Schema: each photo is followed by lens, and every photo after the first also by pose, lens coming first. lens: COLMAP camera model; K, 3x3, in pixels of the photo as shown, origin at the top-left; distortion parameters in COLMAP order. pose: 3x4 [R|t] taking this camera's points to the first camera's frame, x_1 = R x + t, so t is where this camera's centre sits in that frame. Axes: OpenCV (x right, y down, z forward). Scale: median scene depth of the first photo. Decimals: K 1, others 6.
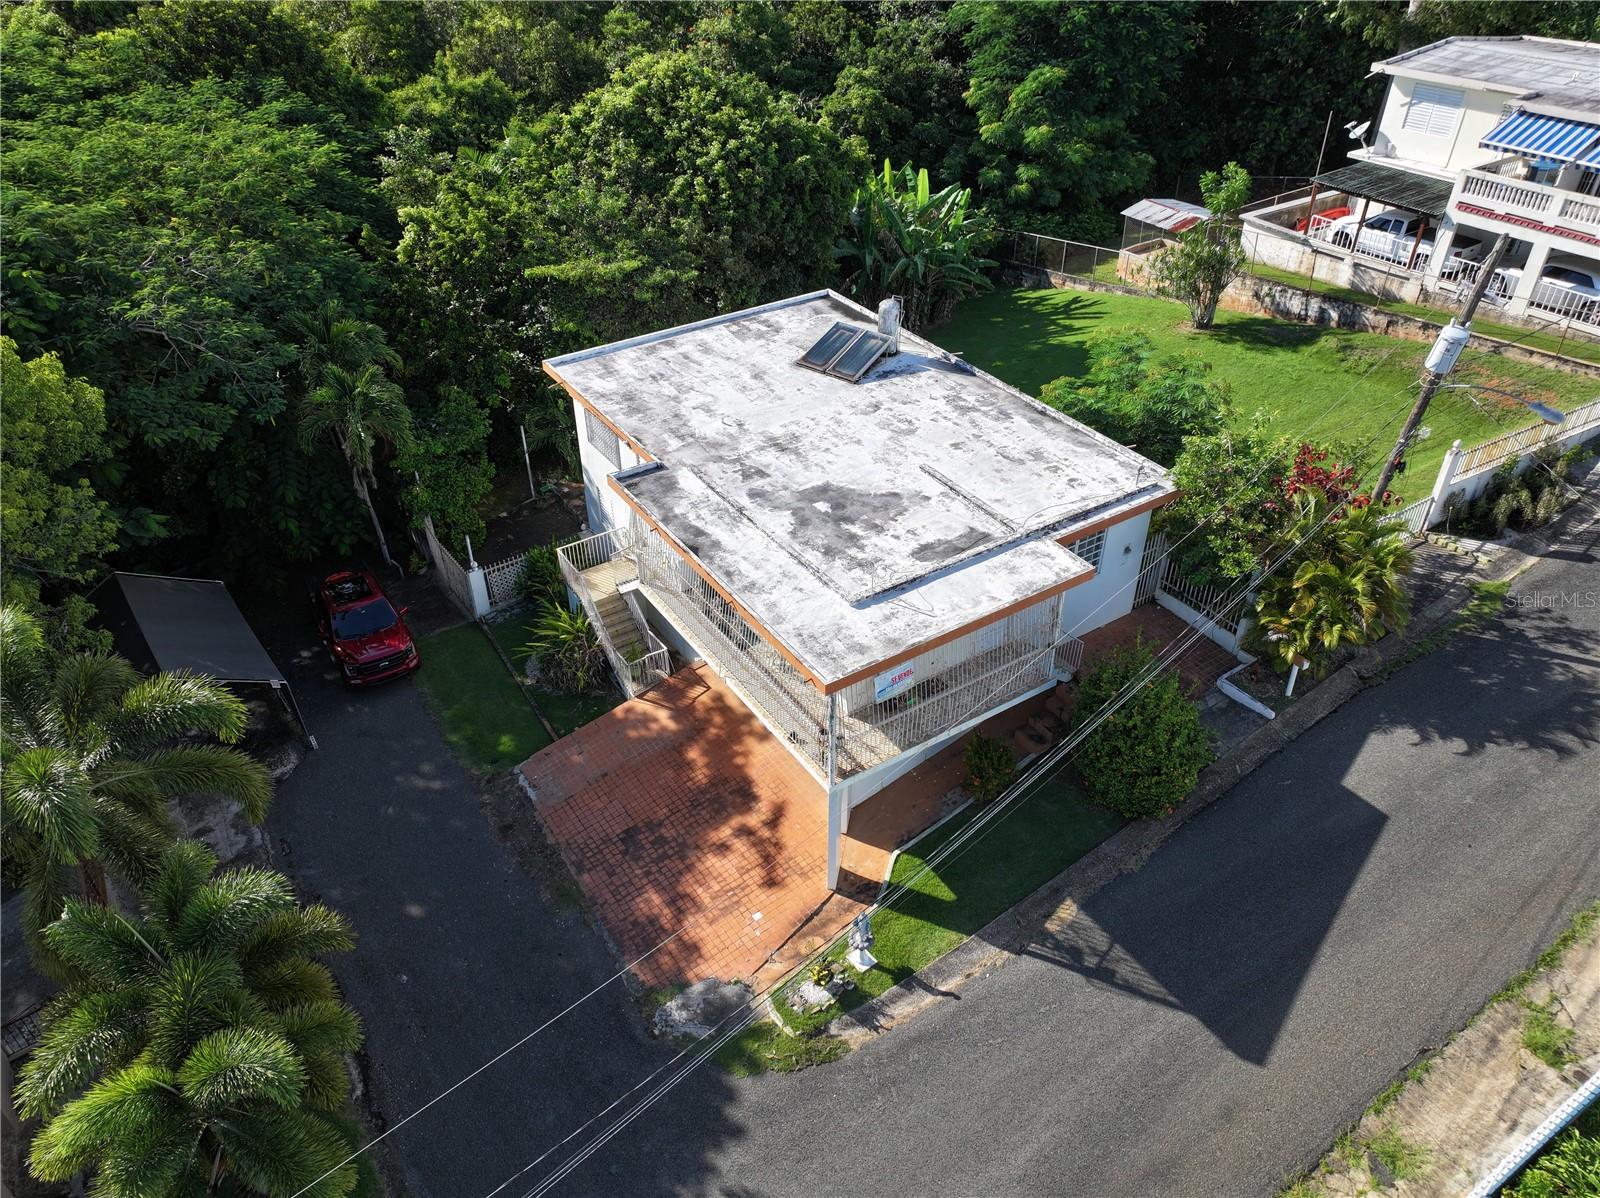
lens RADIAL K [[1113.5, 0, 808.4], [0, 1113.5, 601.6], [0, 0, 1]] dist [-0.008309, 0.025802]
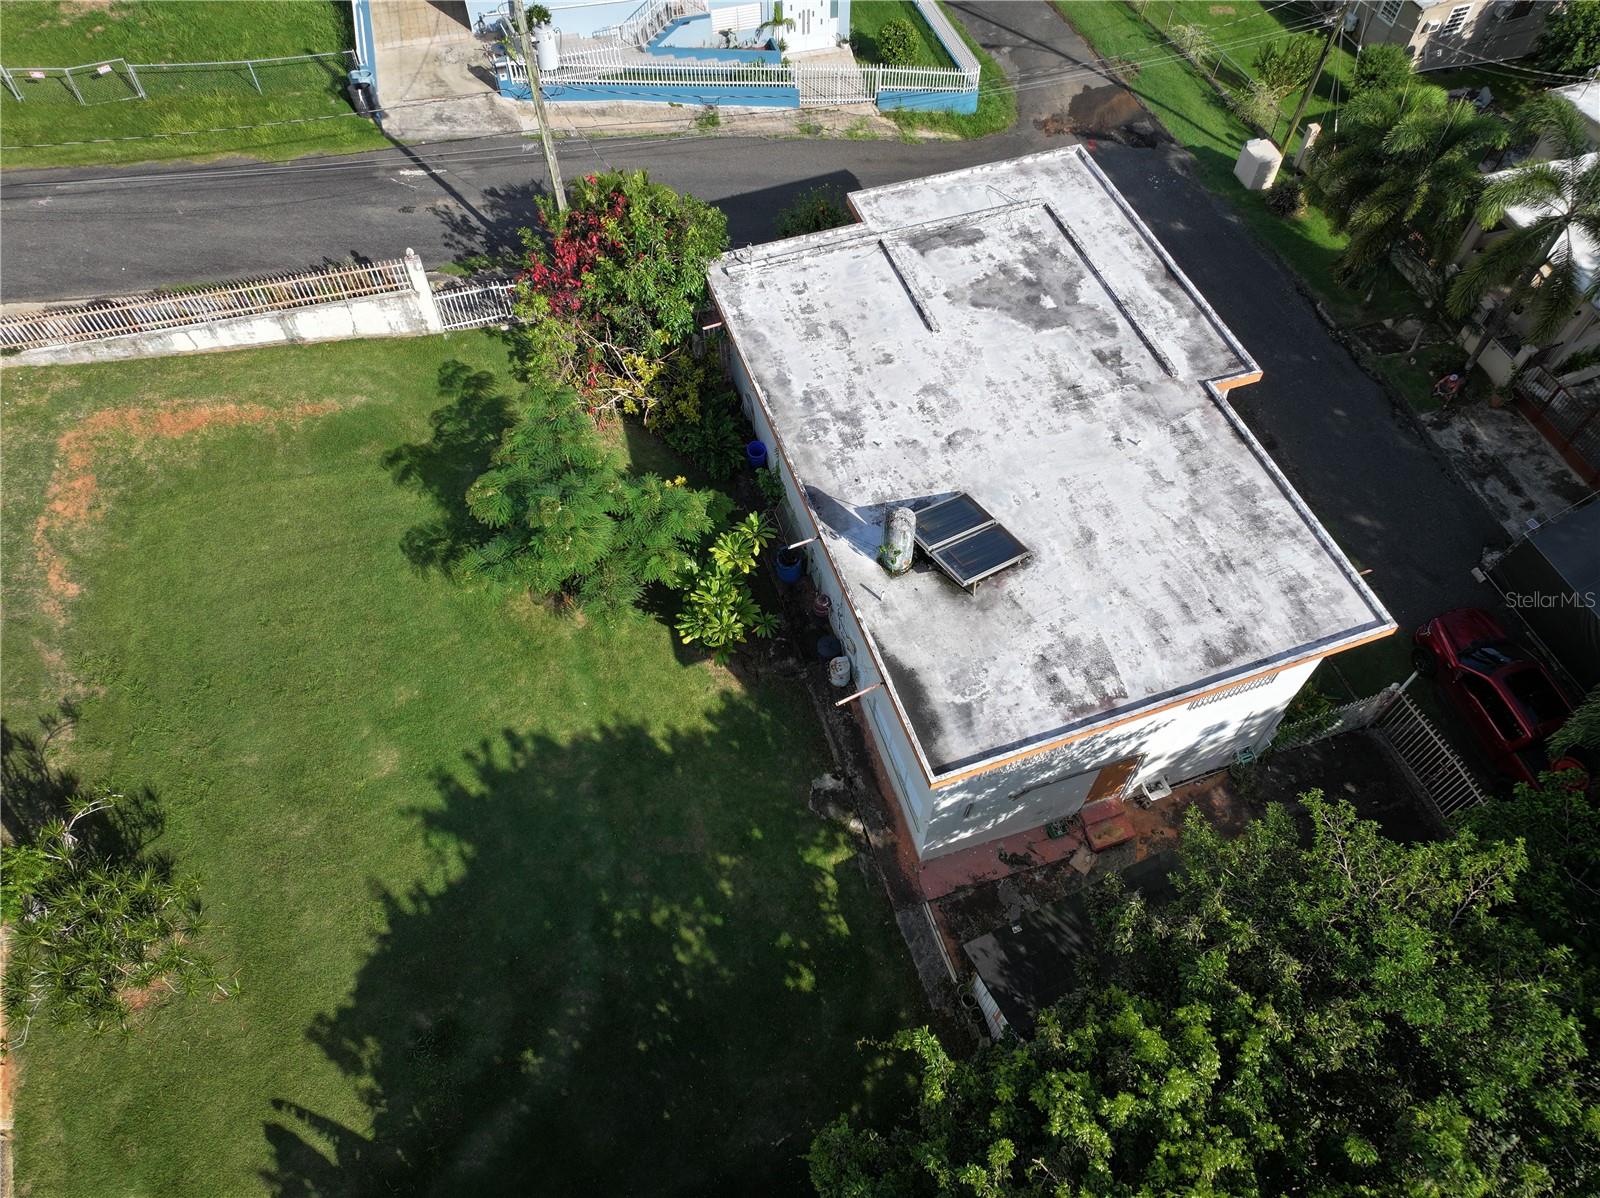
lens RADIAL K [[1116.5, 0, 807.9], [0, 1116.5, 598.0], [0, 0, 1]] dist [-0.002503, 0.017140]
pose [[-0.968432, -0.207445, 0.138227, 0.025430], [0.147148, -0.028130, 0.988714, -1.047114], [-0.201215, 0.977842, 0.057767, 1.117023]]
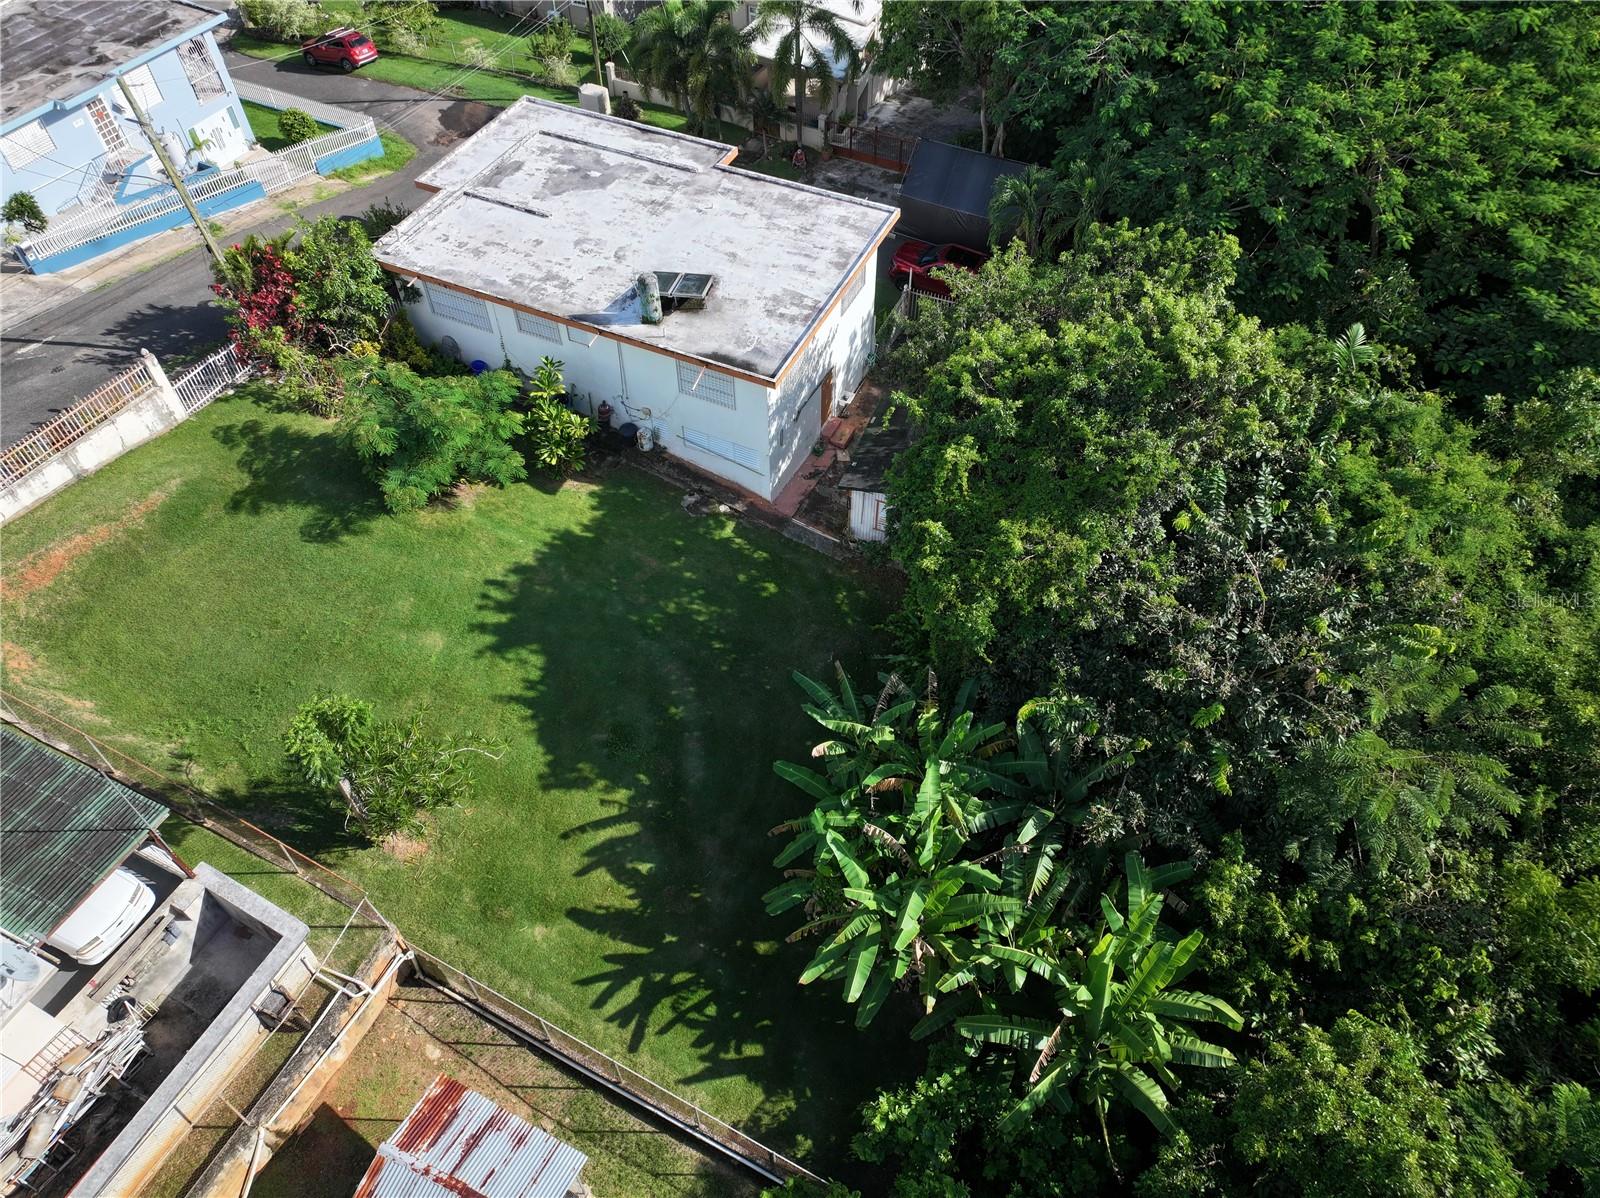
lens RADIAL K [[1113.5, 0, 808.4], [0, 1113.5, 601.6], [0, 0, 1]] dist [-0.008309, 0.025802]
pose [[-0.852563, 0.407155, -0.327660, 0.452537], [-0.309069, 0.112779, 0.944329, -1.397947], [0.421442, 0.906369, 0.029688, 1.435977]]
